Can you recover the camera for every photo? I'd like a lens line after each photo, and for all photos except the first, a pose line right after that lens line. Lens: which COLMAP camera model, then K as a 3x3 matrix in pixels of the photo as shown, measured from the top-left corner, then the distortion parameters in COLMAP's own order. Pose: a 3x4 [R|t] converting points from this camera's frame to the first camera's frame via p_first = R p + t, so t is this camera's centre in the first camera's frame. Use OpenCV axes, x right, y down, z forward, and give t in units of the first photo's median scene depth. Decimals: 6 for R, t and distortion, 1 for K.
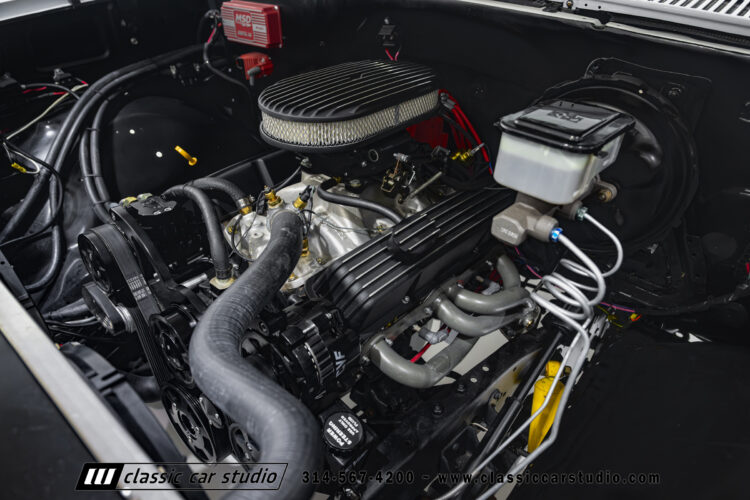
lens RADIAL K [[499.8, 0, 374.7], [0, 499.8, 250.5], [0, 0, 1]] dist [0.000366, -0.000750]
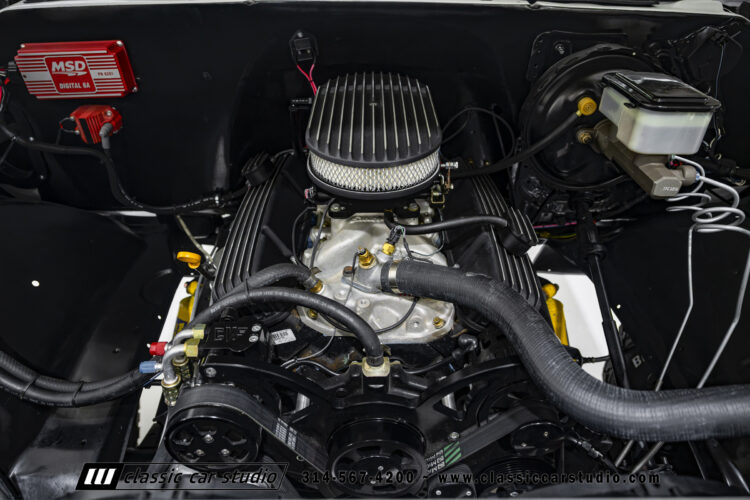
lens RADIAL K [[499.8, 0, 376.3], [0, 499.8, 243.2], [0, 0, 1]] dist [0.000366, -0.000750]
pose [[0.745120, -0.409281, 0.526579, -0.612184], [0.388652, 0.908105, 0.155869, -0.243484], [-0.541983, 0.088515, 0.835715, 0.239878]]
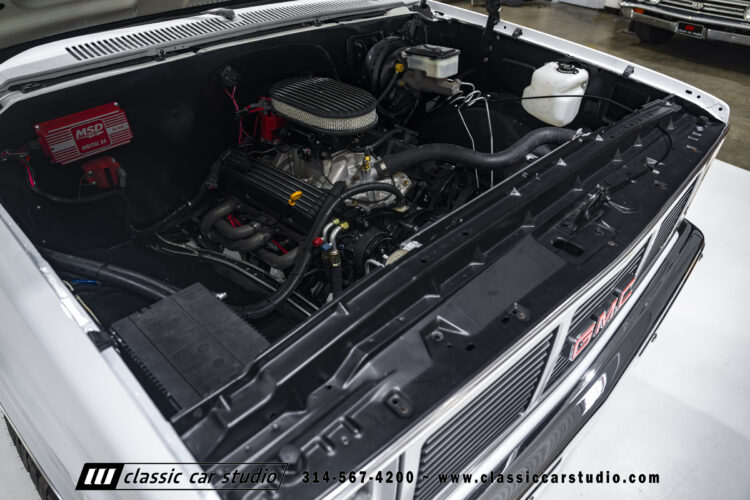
lens RADIAL K [[499.8, 0, 371.1], [0, 499.8, 248.2], [0, 0, 1]] dist [0.000366, -0.000750]
pose [[0.062267, -0.603346, 0.795045, -1.627177], [0.573748, 0.673448, 0.466134, -0.655535], [-0.816662, 0.427131, 0.388102, 0.430820]]
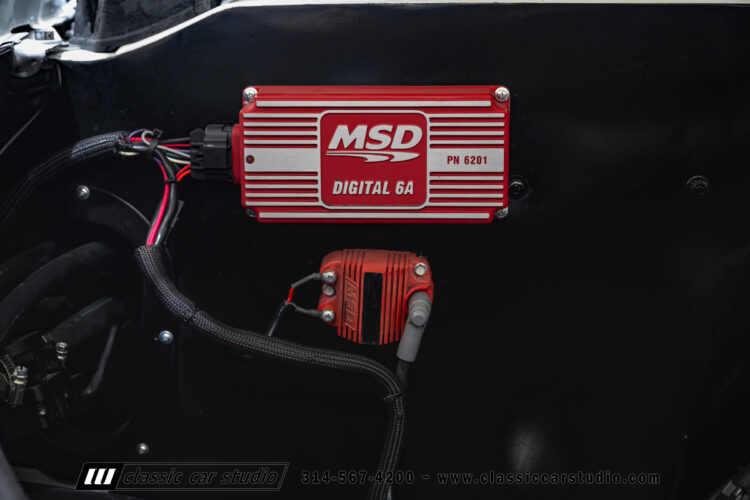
lens RADIAL K [[1208.3, 0, 370.2], [0, 1208.3, 250.0], [0, 0, 1]] dist [0.018453, 0.000000]
pose [[0.777866, -0.128406, 0.615172, -1.003798], [0.344873, 0.905550, -0.247065, -0.353842], [-0.525345, 0.404339, 0.748681, 0.765021]]
